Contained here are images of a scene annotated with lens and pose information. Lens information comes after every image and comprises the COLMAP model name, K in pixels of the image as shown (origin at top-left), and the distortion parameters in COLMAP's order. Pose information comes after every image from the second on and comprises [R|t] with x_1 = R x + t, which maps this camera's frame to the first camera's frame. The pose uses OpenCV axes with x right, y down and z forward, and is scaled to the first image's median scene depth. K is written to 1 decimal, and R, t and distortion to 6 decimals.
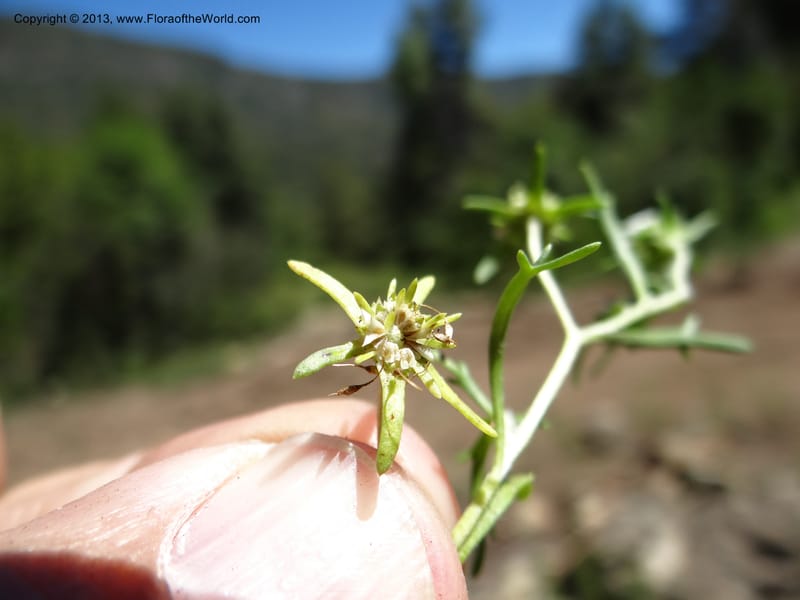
lens RADIAL K [[615.2, 0, 400.1], [0, 615.2, 300.1], [0, 0, 1]] dist [-0.006056, -0.009245]
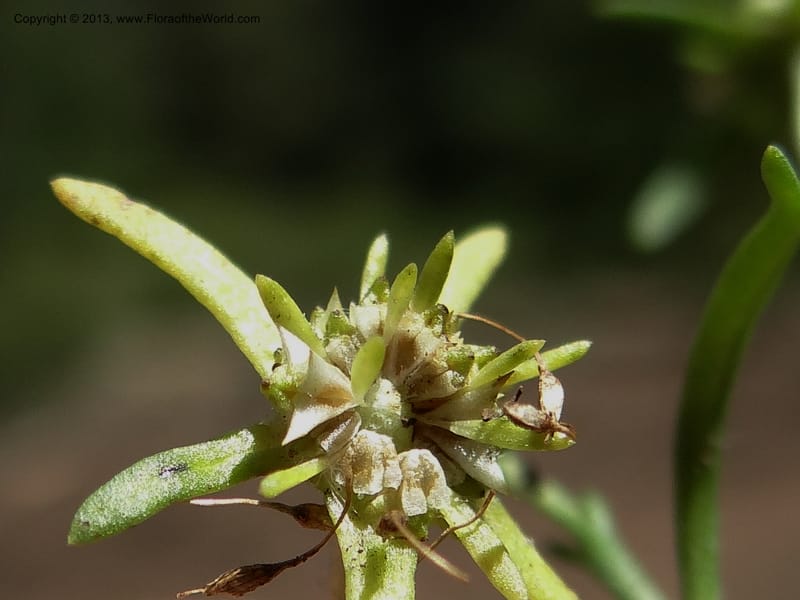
lens RADIAL K [[615.2, 0, 399.6], [0, 615.2, 299.4], [0, 0, 1]] dist [-0.006056, -0.009245]
pose [[1.000000, 0.000045, -0.000692, -0.000100], [-0.000046, 1.000000, -0.000848, -0.000329], [0.000692, 0.000848, 0.999999, 0.677710]]
